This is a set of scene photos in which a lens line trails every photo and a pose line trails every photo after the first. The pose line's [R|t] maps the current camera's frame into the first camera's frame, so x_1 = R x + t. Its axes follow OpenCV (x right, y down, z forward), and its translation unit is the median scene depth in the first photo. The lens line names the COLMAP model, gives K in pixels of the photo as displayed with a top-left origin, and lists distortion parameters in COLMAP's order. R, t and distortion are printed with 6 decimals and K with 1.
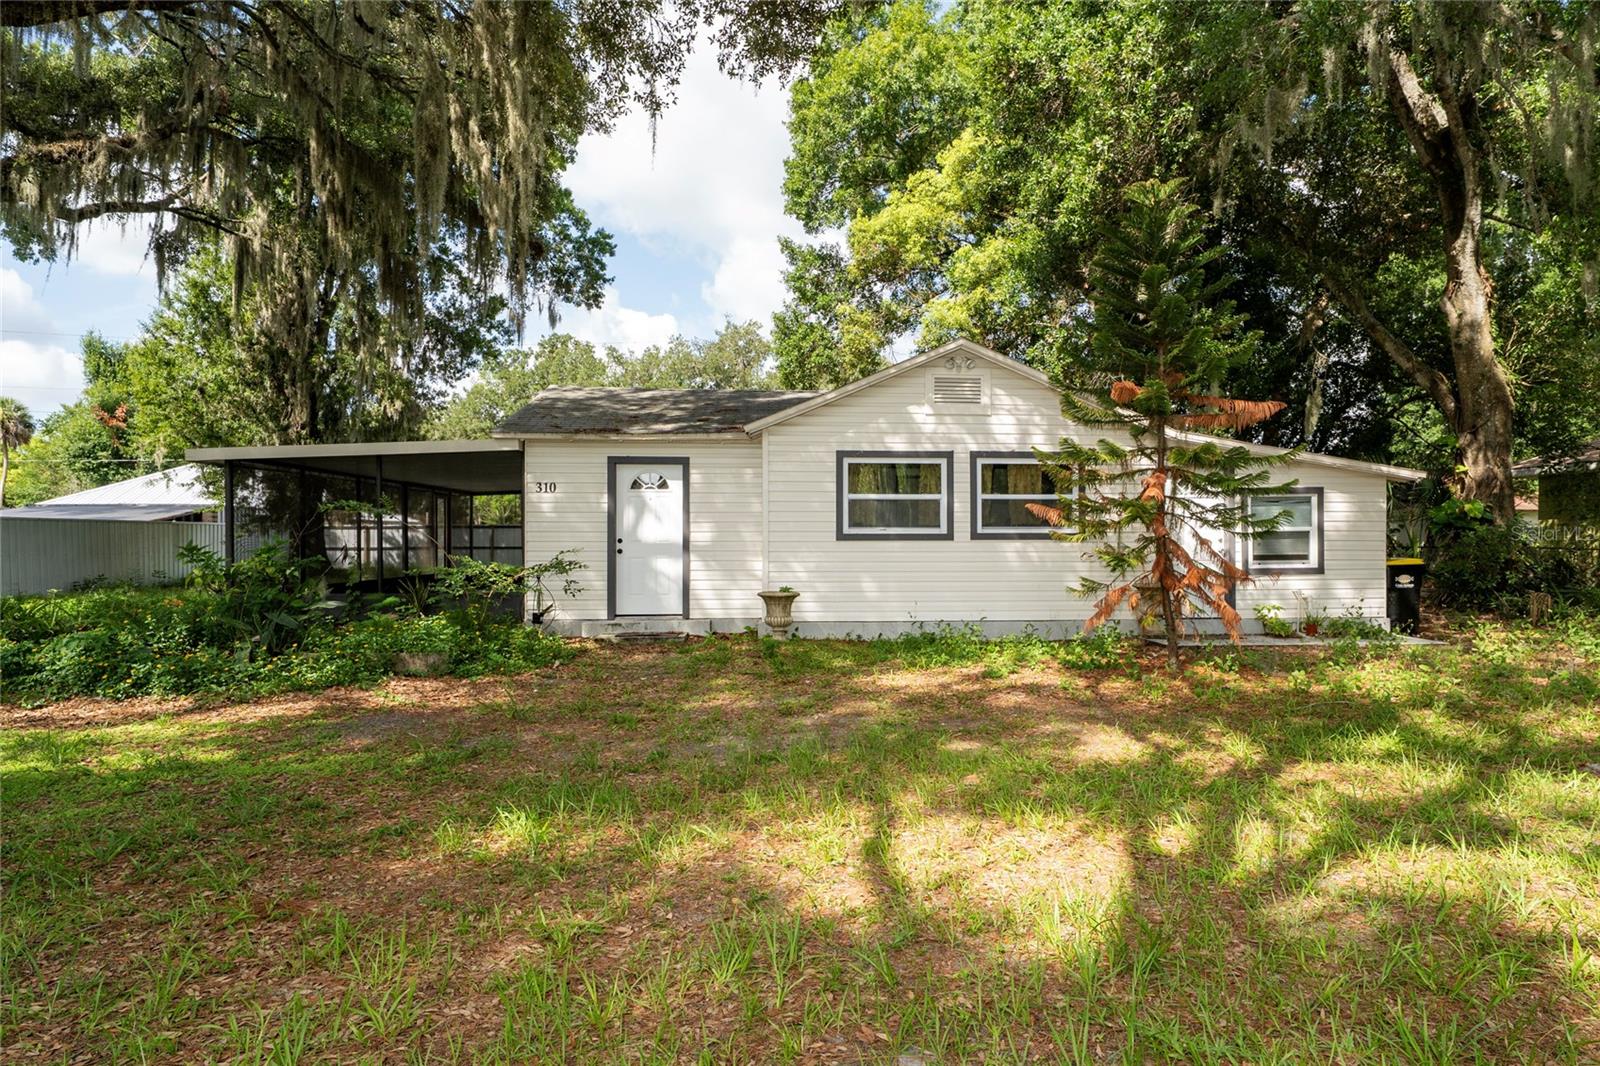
lens RADIAL K [[903.0, 0, 842.7], [0, 903.0, 539.8], [0, 0, 1]] dist [0.005707, 0.002772]
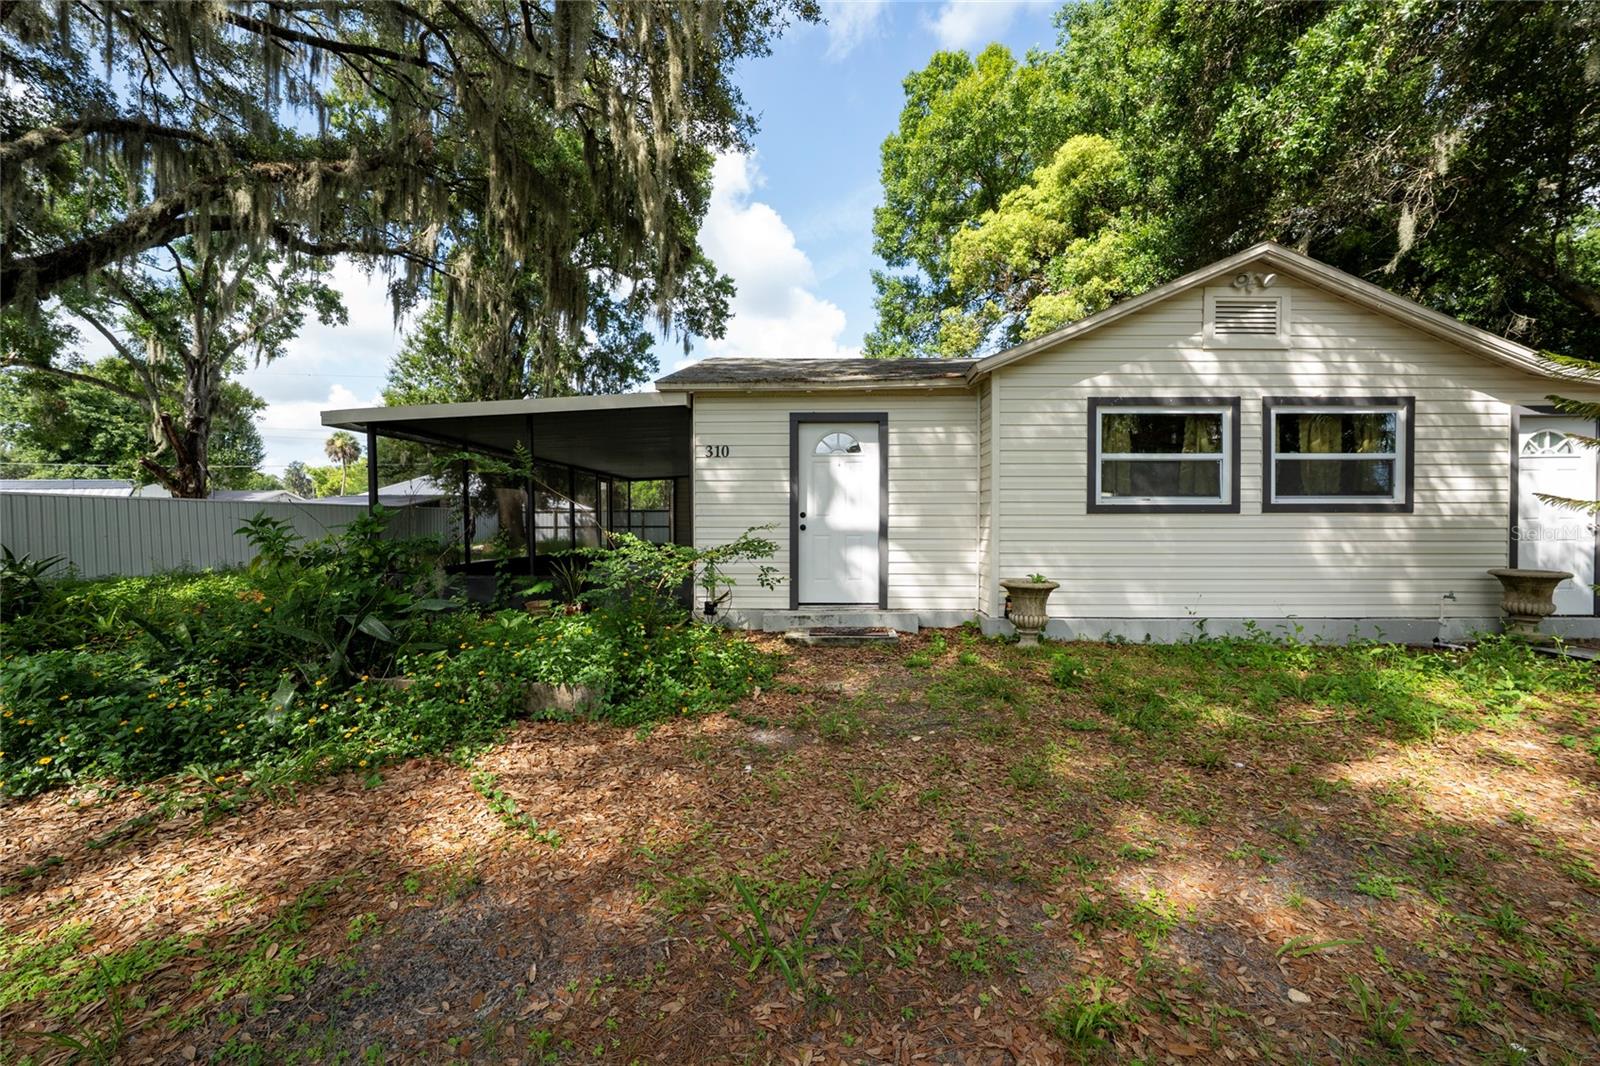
lens RADIAL K [[585.9, 0, 805.1], [0, 585.9, 536.6], [0, 0, 1]] dist [-0.015056, 0.000501]
pose [[0.995512, 0.001697, -0.094618, -0.144255], [0.000682, 0.999685, 0.025107, 0.005520], [0.094631, -0.025059, 0.995197, 0.342032]]
